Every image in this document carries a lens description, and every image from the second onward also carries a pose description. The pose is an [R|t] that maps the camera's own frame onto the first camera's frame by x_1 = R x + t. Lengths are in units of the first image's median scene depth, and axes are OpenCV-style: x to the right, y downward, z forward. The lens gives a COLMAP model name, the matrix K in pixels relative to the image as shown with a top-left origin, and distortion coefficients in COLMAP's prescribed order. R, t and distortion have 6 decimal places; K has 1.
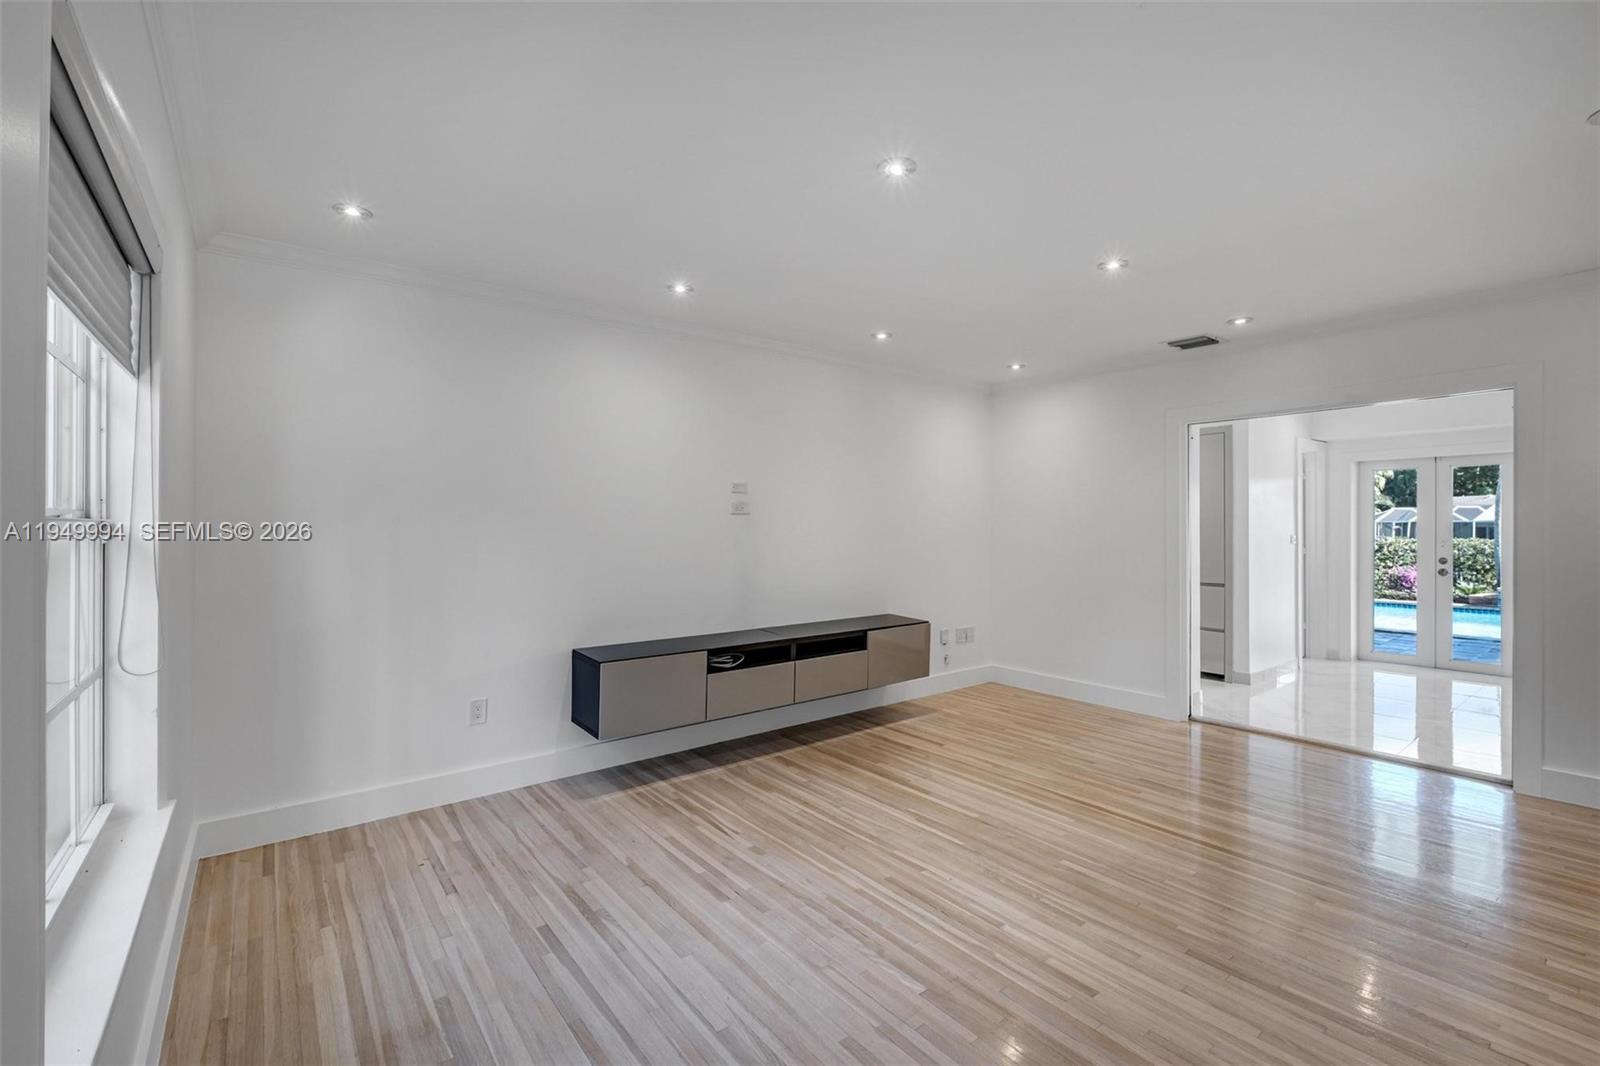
lens RADIAL K [[699.6, 0, 810.5], [0, 699.6, 531.8], [0, 0, 1]] dist [0.004804, -0.001643]
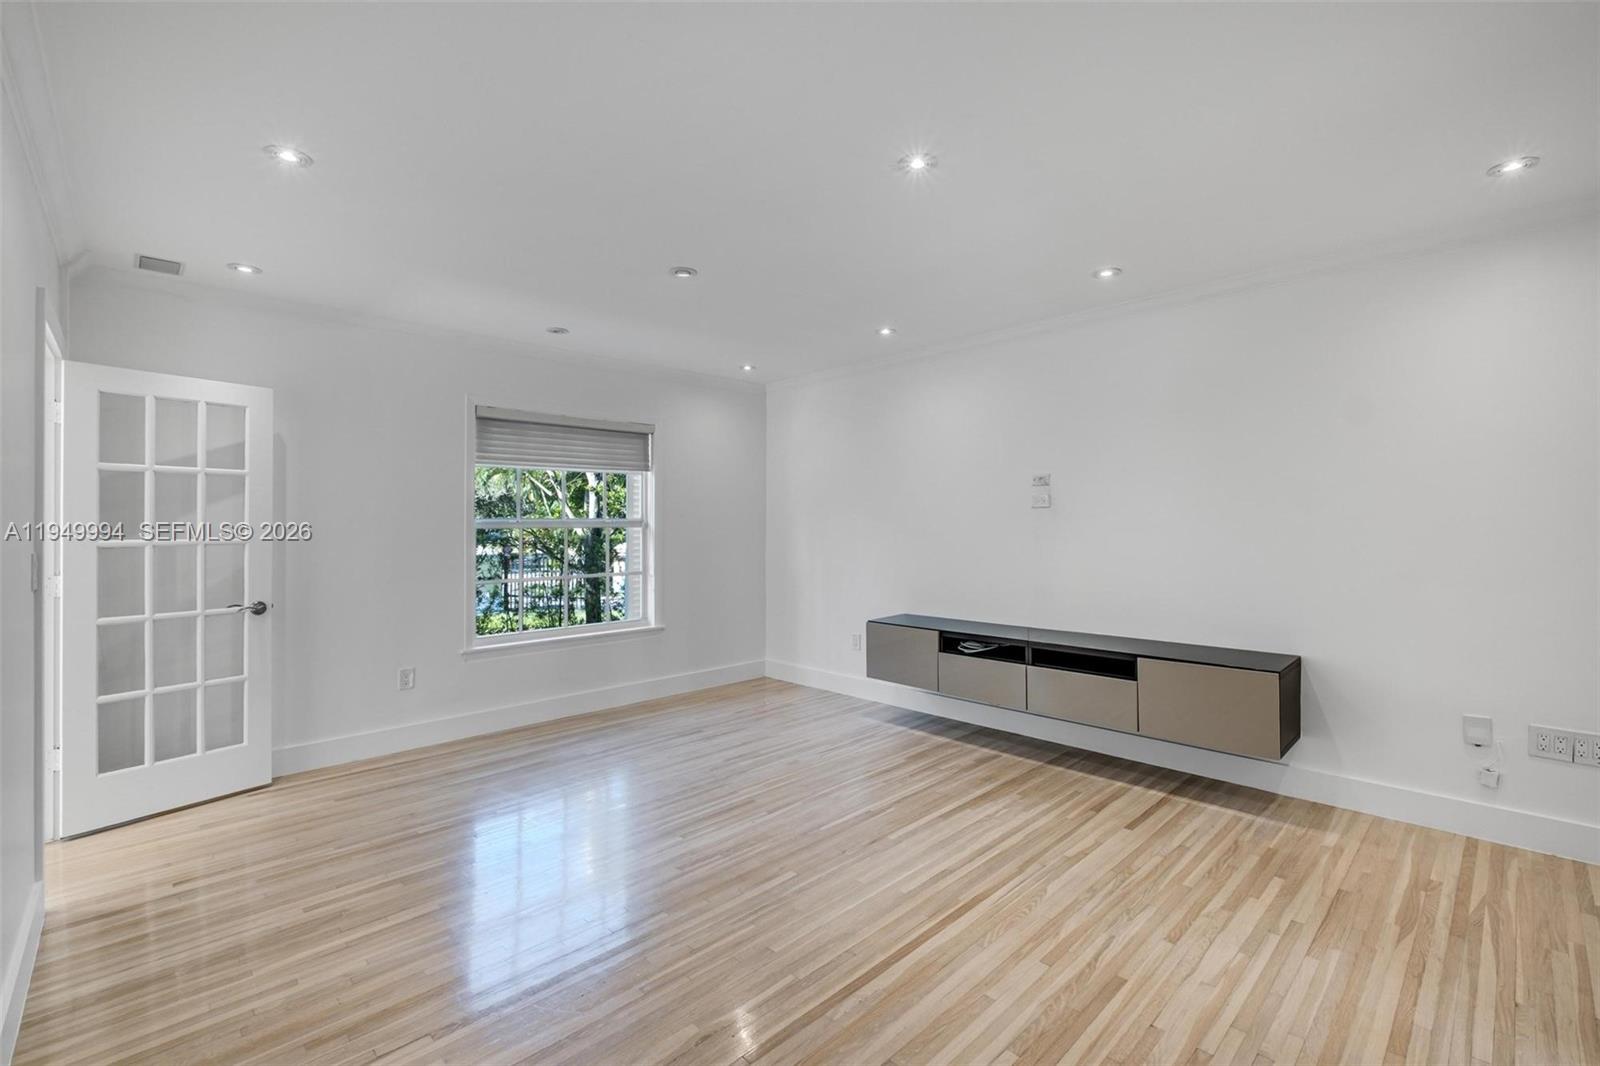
lens RADIAL K [[699.6, 0, 809.1], [0, 699.6, 525.3], [0, 0, 1]] dist [0.004804, -0.001643]
pose [[0.098221, 0.001332, -0.995164, 0.947570], [0.000345, 0.999999, 0.001372, -0.003029], [0.995165, -0.000478, 0.098221, 0.671100]]
